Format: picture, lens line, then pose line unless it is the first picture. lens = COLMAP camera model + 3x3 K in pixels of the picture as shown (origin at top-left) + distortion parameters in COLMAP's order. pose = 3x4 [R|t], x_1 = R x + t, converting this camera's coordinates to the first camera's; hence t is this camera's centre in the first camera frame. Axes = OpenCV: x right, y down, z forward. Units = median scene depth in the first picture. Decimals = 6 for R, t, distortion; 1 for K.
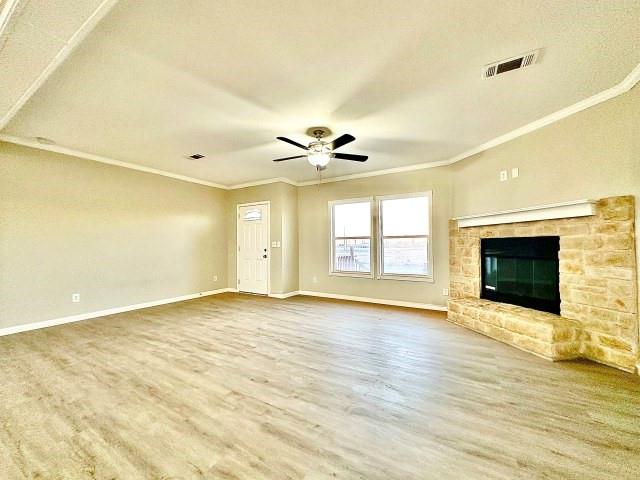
lens RADIAL K [[257.6, 0, 320.6], [0, 257.6, 238.9], [0, 0, 1]] dist [-0.002149, 0.000267]
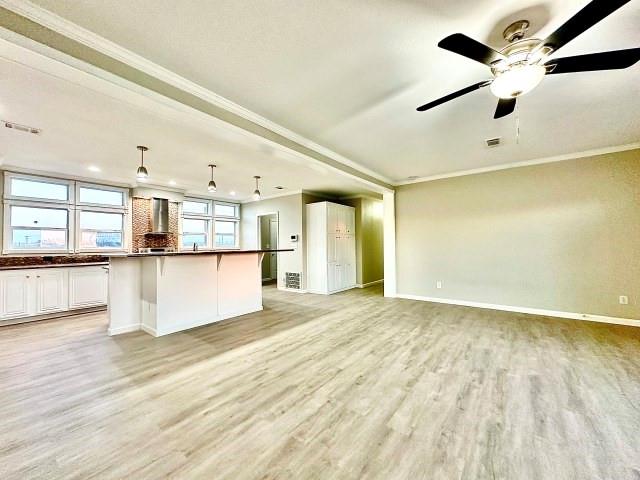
lens RADIAL K [[257.6, 0, 321.2], [0, 257.6, 244.1], [0, 0, 1]] dist [-0.002149, 0.000267]
pose [[-0.129058, 0.001038, -0.991636, 0.663514], [0.026730, 0.999640, -0.002433, 0.002714], [0.991277, -0.026821, -0.129039, 0.820458]]
